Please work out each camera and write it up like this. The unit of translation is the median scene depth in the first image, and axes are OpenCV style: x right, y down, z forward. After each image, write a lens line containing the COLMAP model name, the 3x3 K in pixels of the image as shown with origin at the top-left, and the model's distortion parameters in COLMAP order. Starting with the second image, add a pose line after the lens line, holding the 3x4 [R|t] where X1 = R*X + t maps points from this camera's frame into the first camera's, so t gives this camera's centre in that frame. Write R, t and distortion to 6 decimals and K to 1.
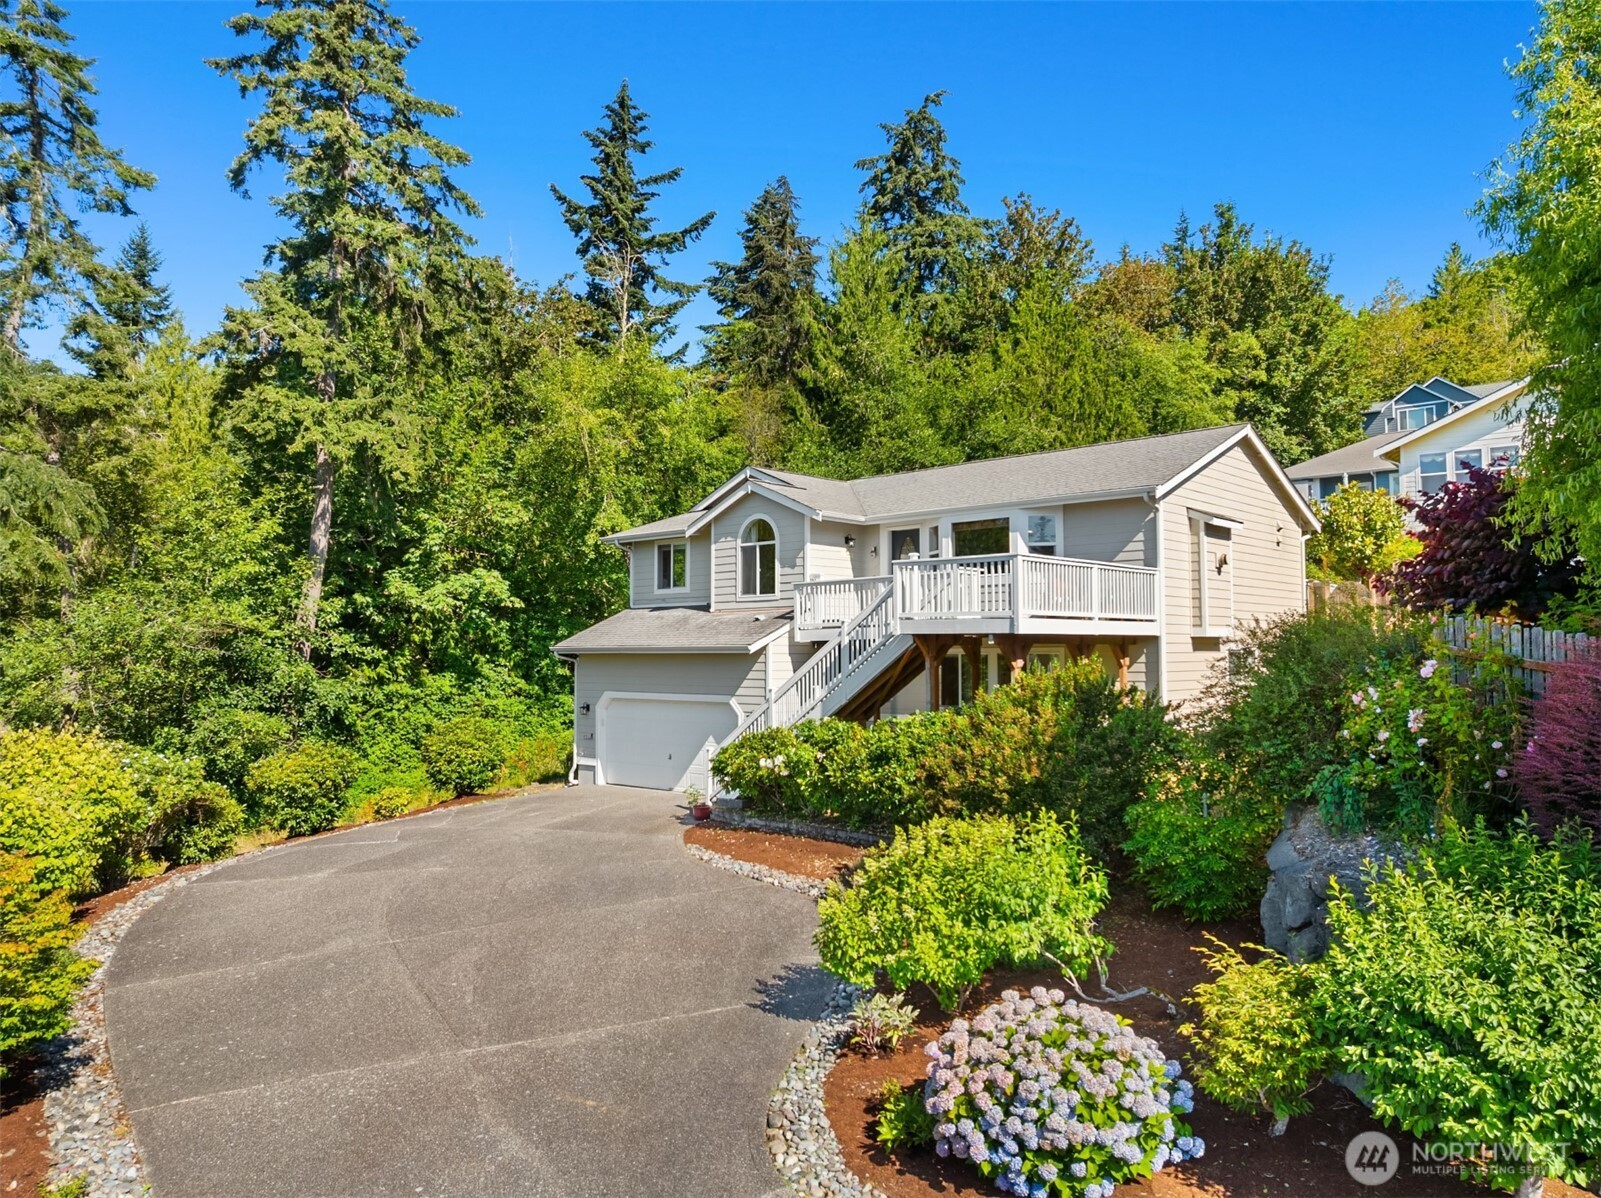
lens RADIAL K [[1166.6, 0, 783.4], [0, 1166.6, 559.7], [0, 0, 1]] dist [-0.030018, -0.005618]
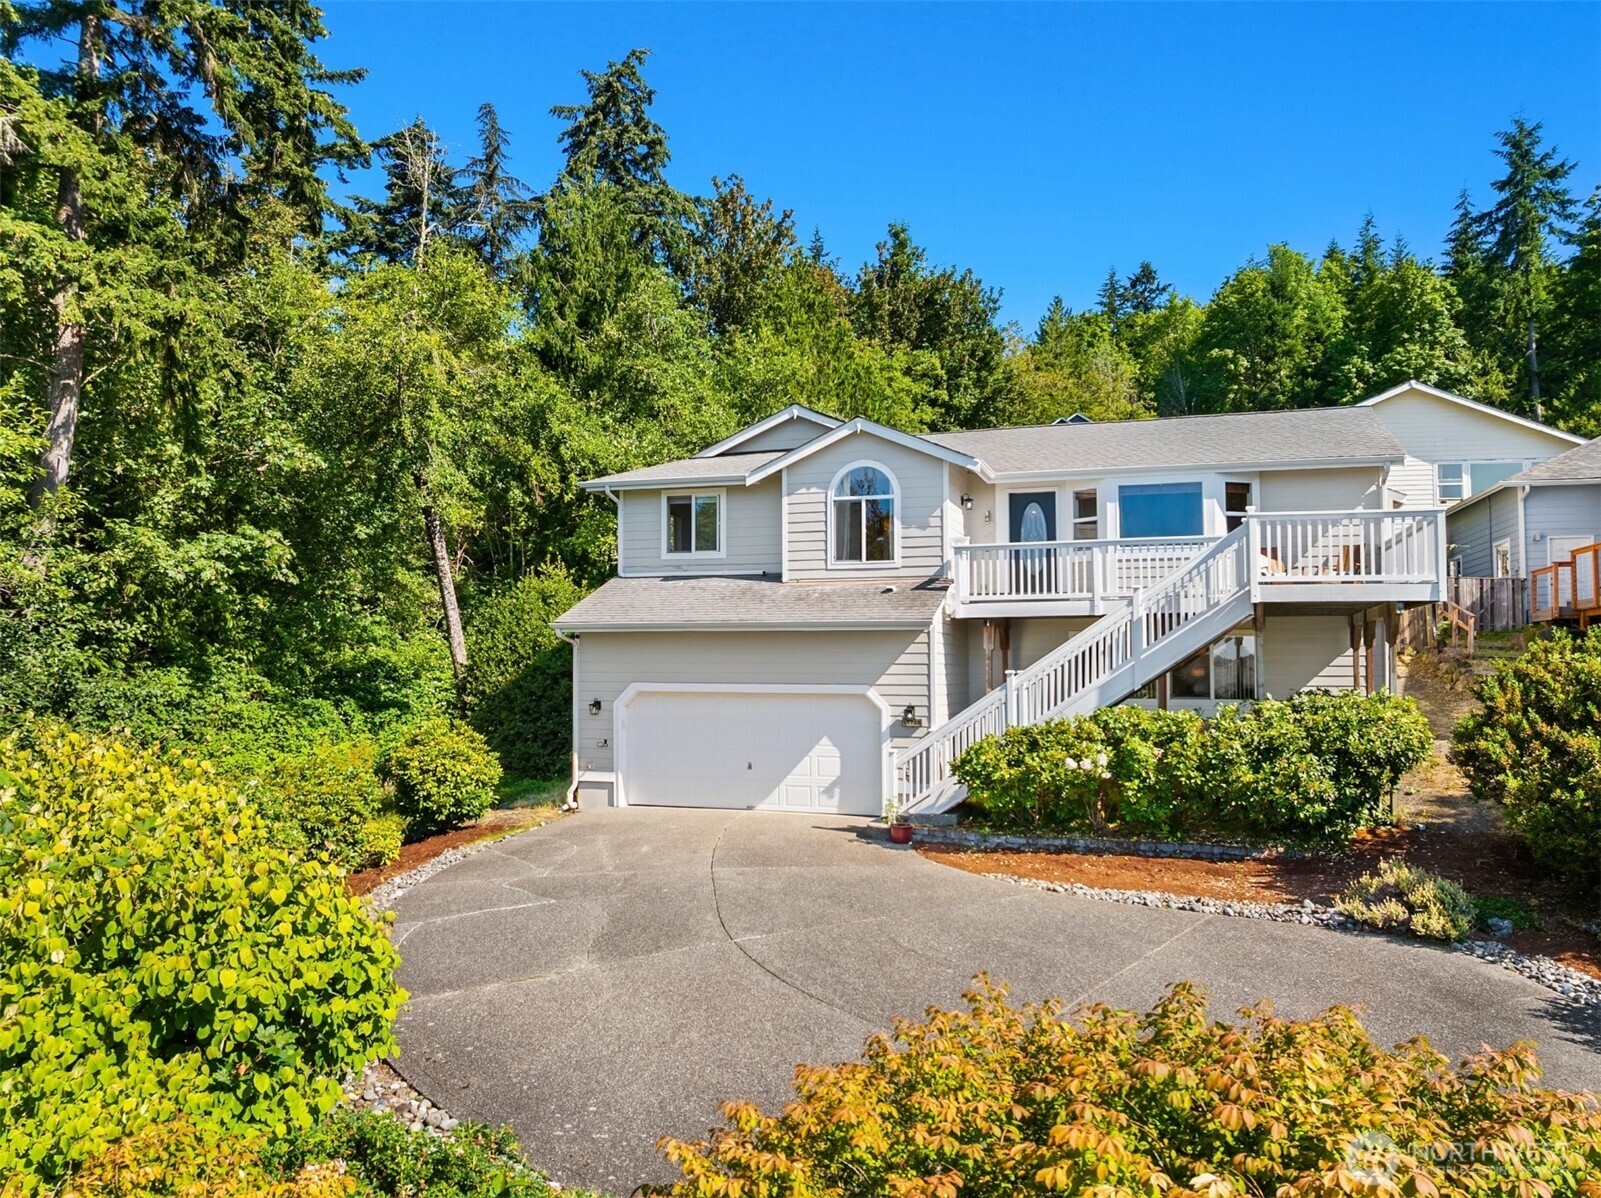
lens RADIAL K [[1175.5, 0, 765.5], [0, 1175.5, 602.5], [0, 0, 1]] dist [-0.025967, -0.003288]
pose [[0.903260, 0.033509, 0.427784, -0.317105], [-0.042160, 0.999053, 0.010763, 0.038963], [-0.427018, -0.027757, 0.903817, 0.220955]]
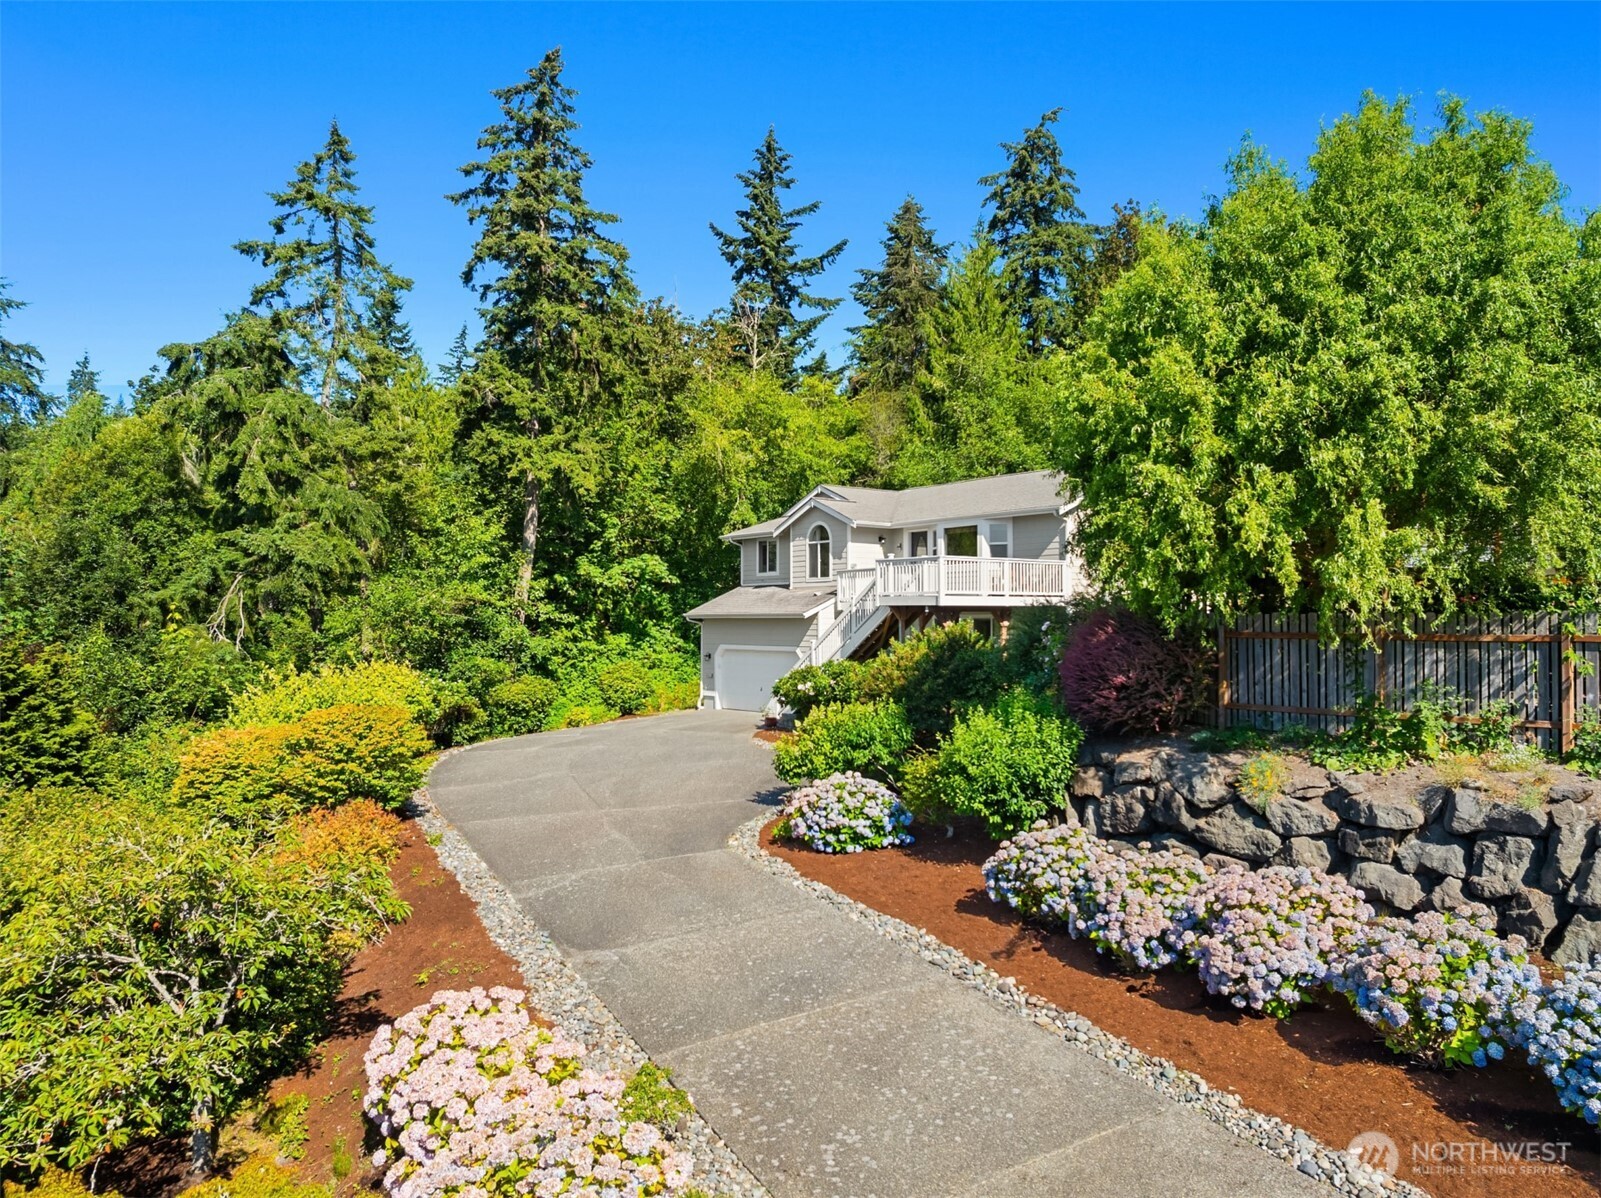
lens RADIAL K [[1195.3, 0, 766.3], [0, 1195.3, 538.8], [0, 0, 1]] dist [-0.001642, -0.056827]
pose [[0.983137, -0.011607, -0.182502, 0.137589], [0.013911, 0.999839, 0.011347, -0.026606], [0.182340, -0.013694, 0.983140, -0.348884]]
